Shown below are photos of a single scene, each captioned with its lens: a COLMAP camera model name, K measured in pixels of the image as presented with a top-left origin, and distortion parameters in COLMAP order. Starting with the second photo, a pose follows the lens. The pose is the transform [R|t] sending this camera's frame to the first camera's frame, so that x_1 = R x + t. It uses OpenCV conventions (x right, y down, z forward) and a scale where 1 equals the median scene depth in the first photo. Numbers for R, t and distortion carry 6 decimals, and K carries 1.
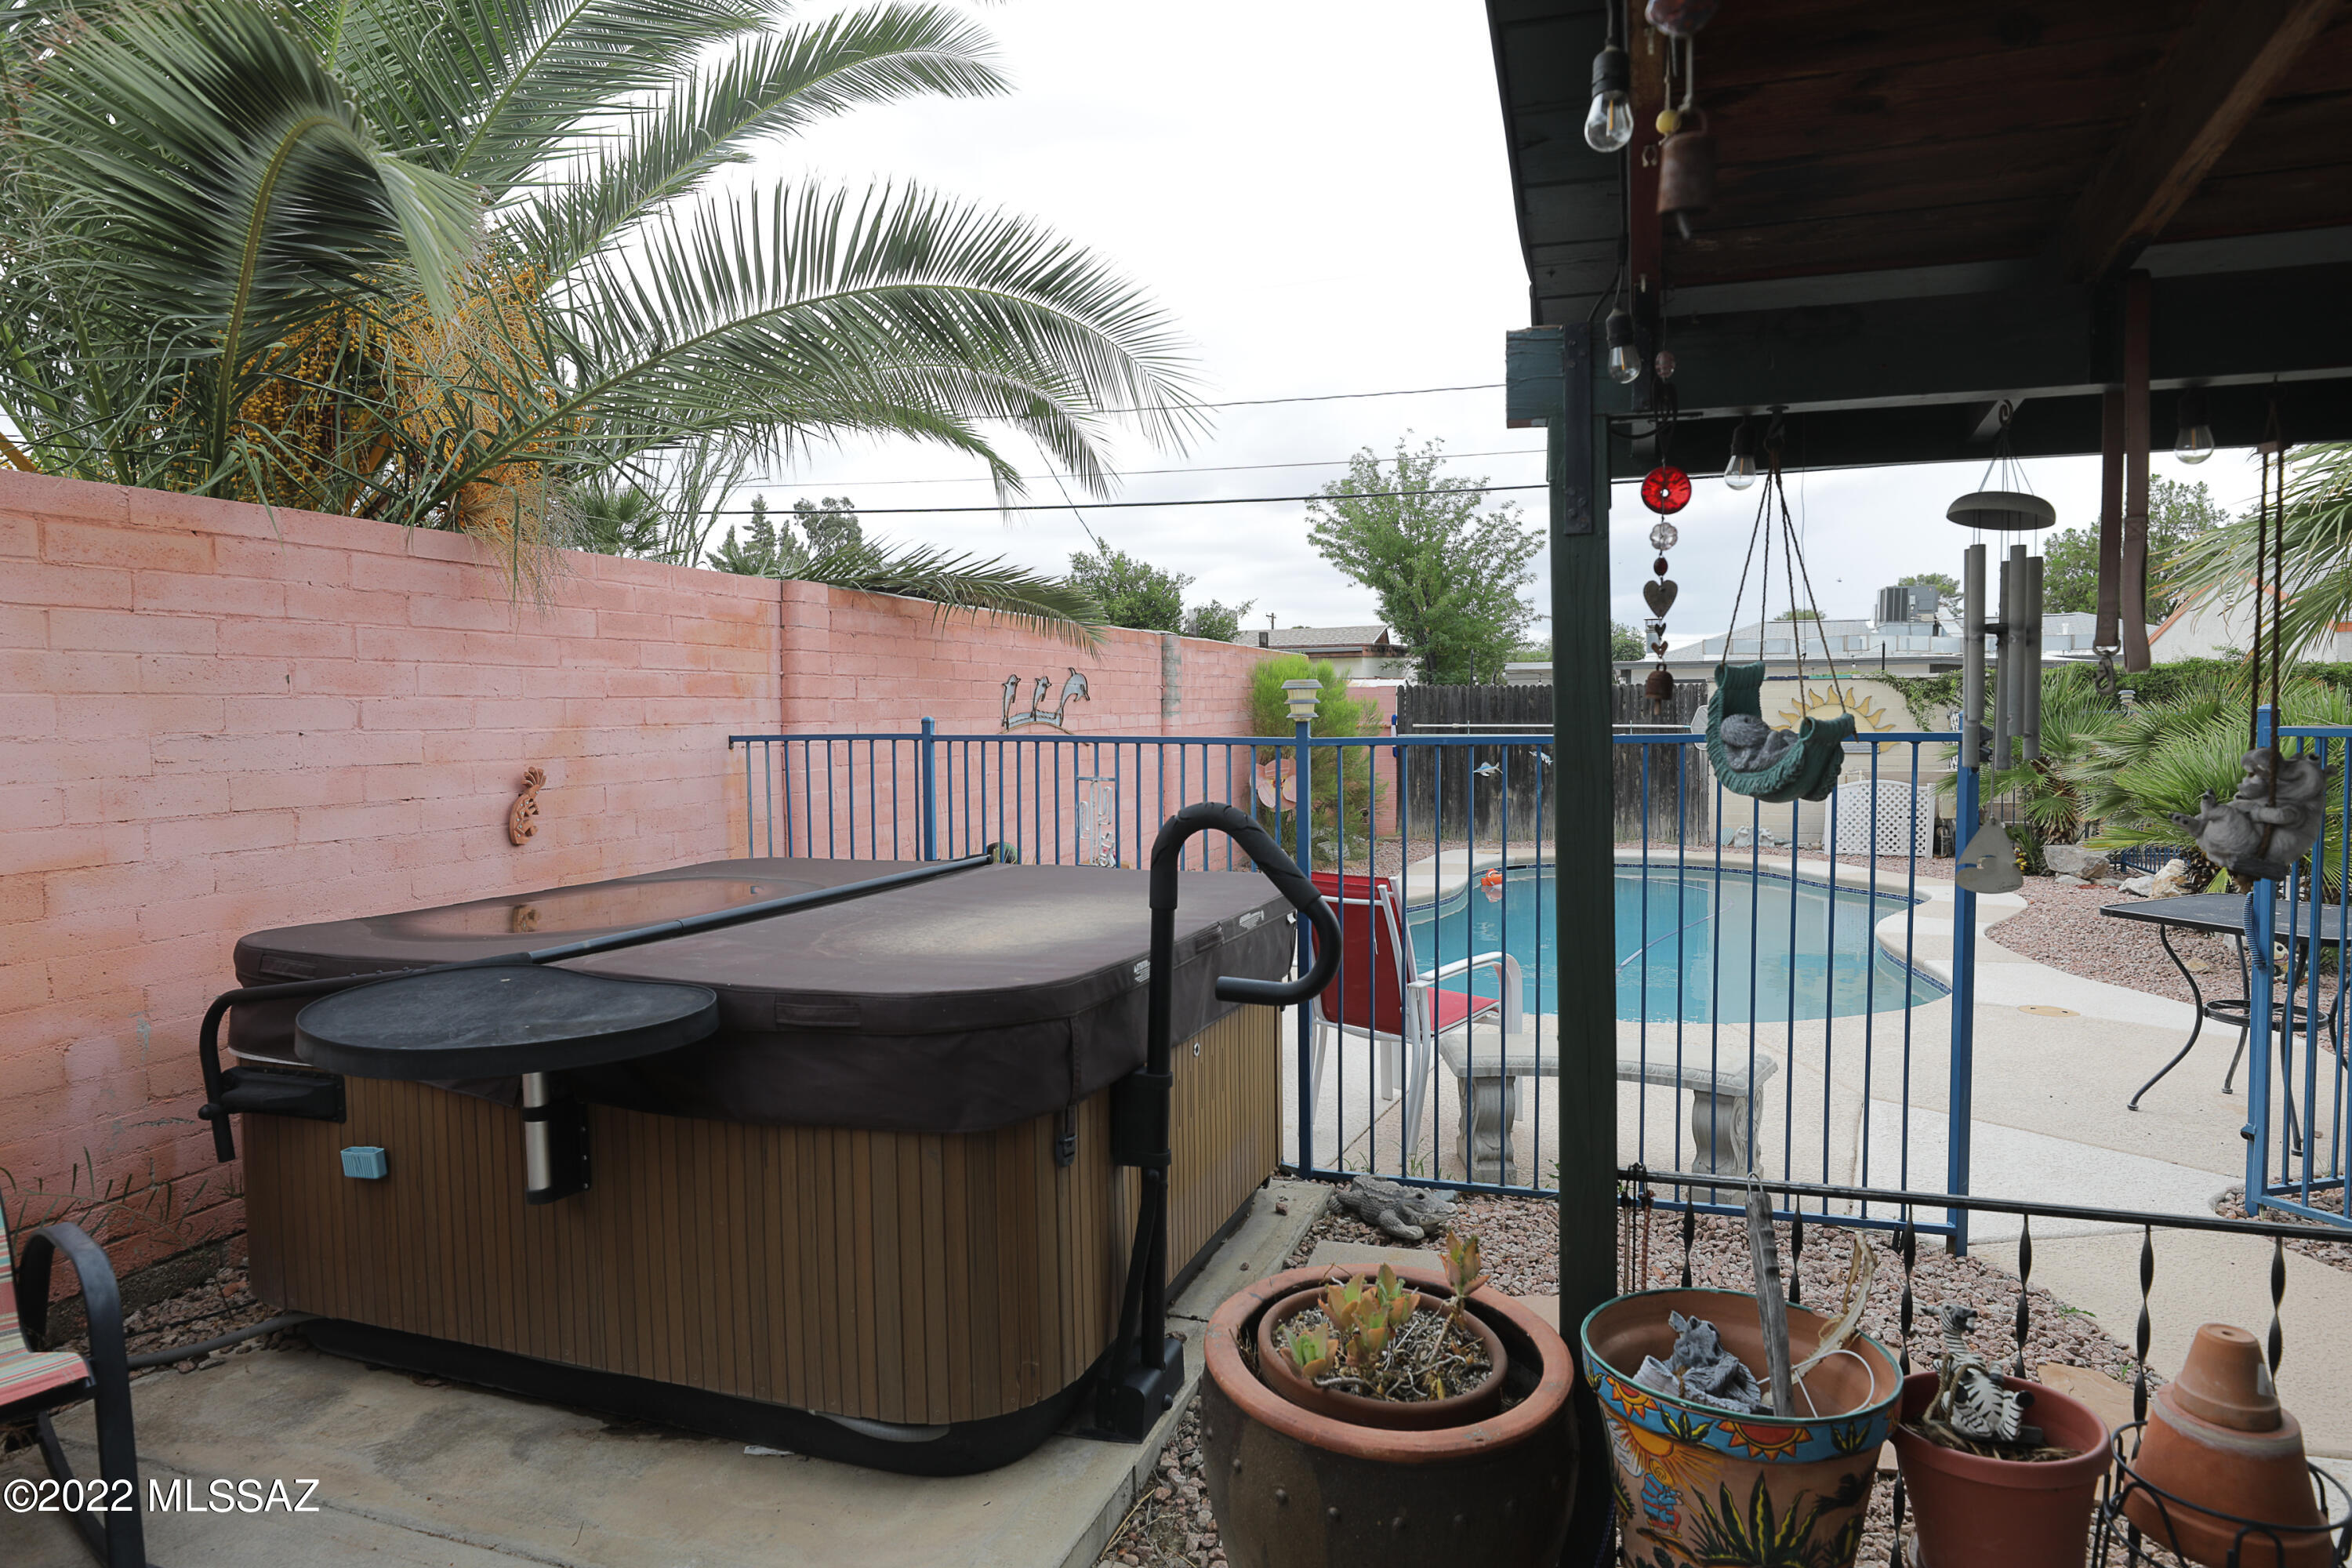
lens RADIAL K [[1453.8, 0, 1180.1], [0, 1453.8, 794.6], [0, 0, 1]] dist [-0.001528, 0.000337]
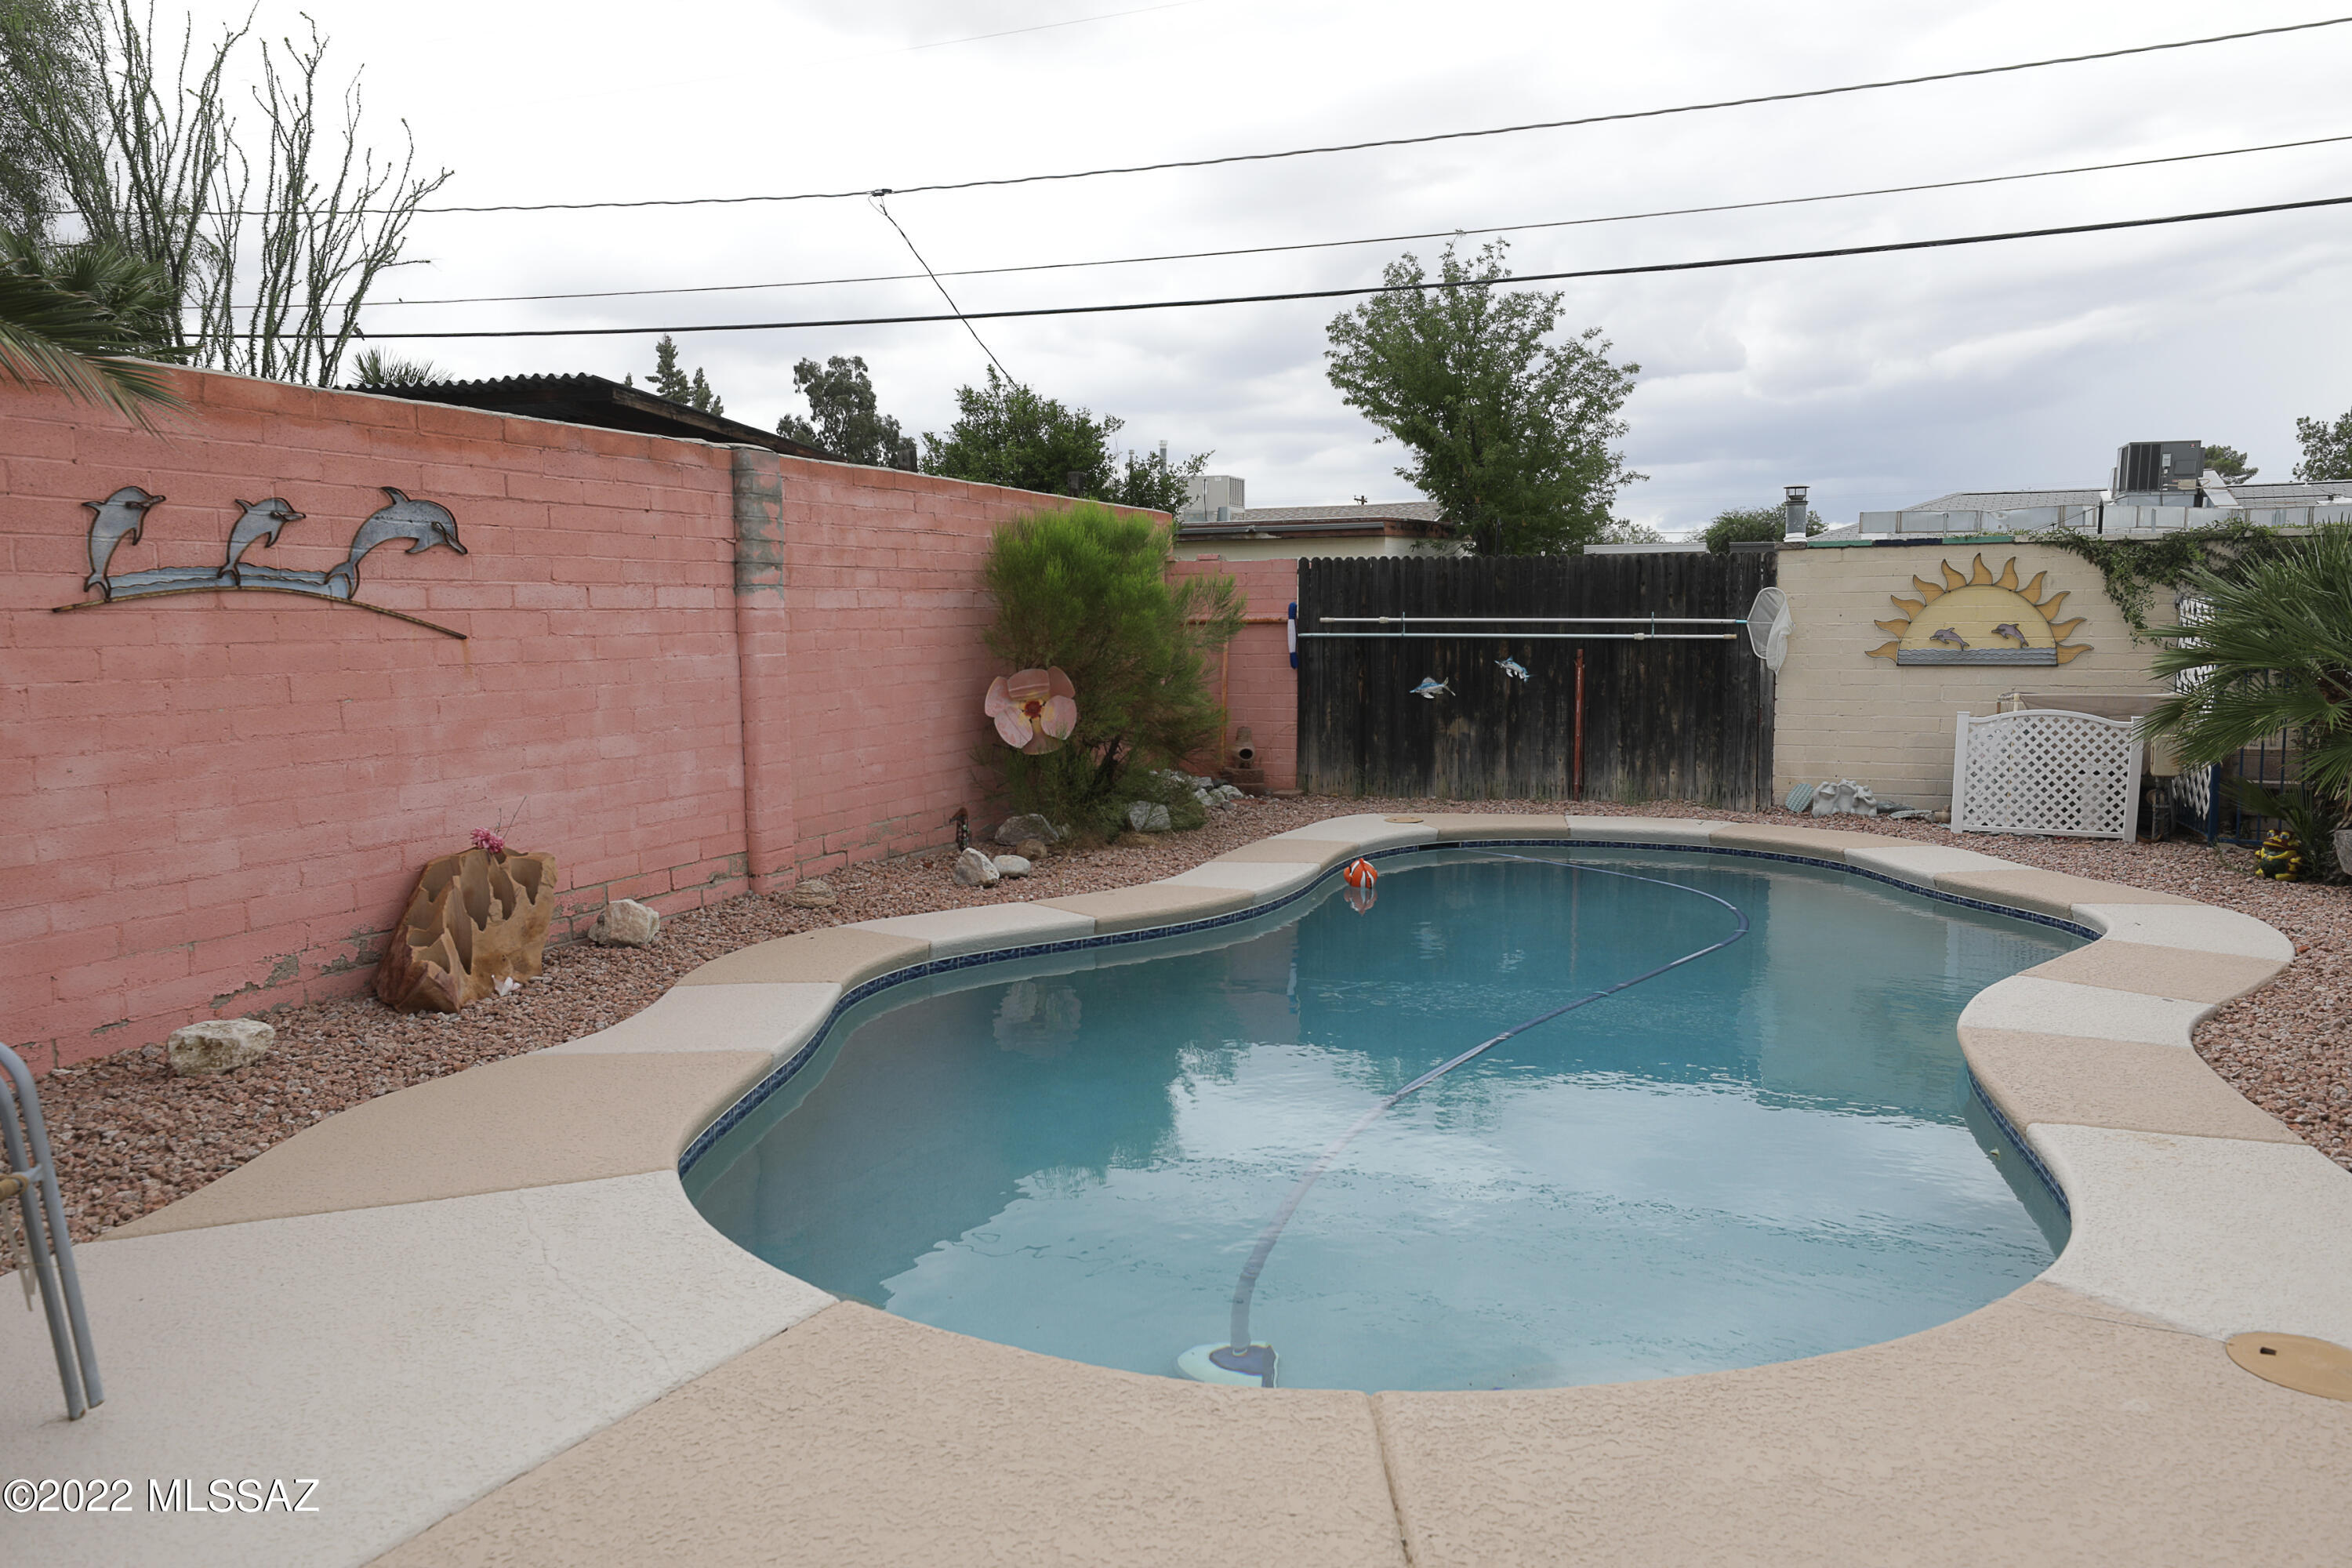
lens RADIAL K [[1697.7, 0, 1173.3], [0, 1697.7, 776.2], [0, 0, 1]] dist [0.029296, -0.000400]
pose [[0.997976, 0.009862, -0.062820, 0.088860], [-0.007579, 0.999306, 0.036483, -0.003000], [0.063137, -0.035933, 0.997358, 0.146078]]
